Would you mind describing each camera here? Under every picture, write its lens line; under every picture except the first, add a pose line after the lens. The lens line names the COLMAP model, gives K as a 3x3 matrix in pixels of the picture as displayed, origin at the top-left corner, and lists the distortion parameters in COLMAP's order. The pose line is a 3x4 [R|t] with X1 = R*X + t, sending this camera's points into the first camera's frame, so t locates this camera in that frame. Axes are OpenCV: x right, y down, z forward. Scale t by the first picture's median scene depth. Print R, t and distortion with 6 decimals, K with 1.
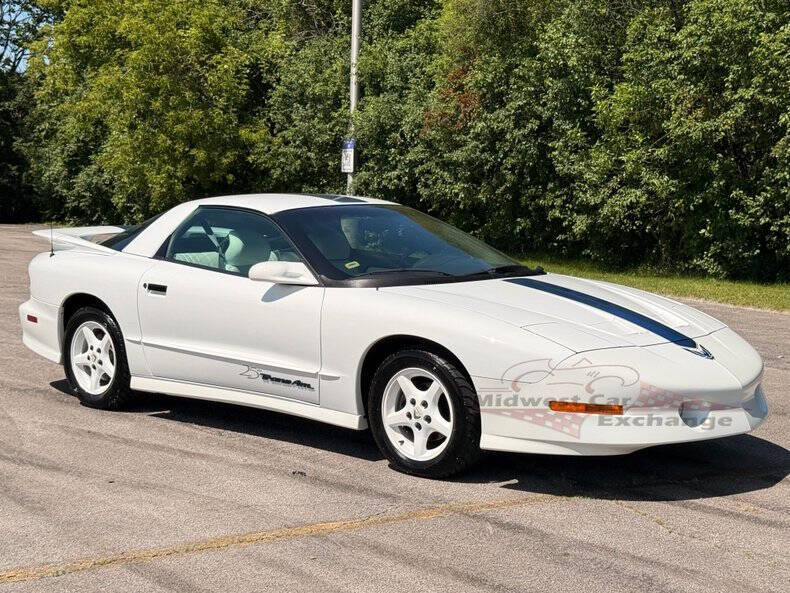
lens RADIAL K [[1279.4, 0, 404.5], [0, 1279.4, 297.7], [0, 0, 1]] dist [0.187035, -0.214290]
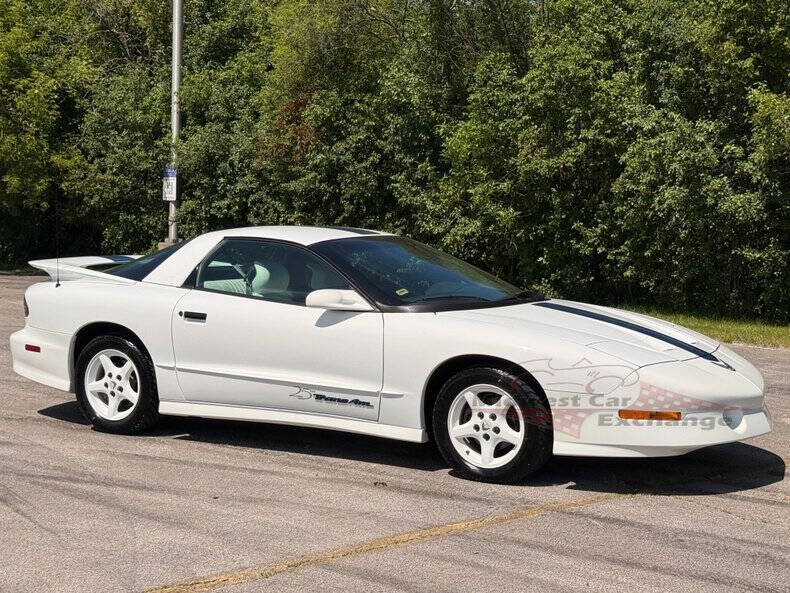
lens RADIAL K [[1279.4, 0, 404.5], [0, 1279.4, 297.7], [0, 0, 1]] dist [0.187035, -0.214290]
pose [[0.978697, -0.008954, 0.205116, -0.216362], [0.013309, 0.999714, -0.019862, 0.000726], [-0.204880, 0.022169, 0.978536, -0.055577]]
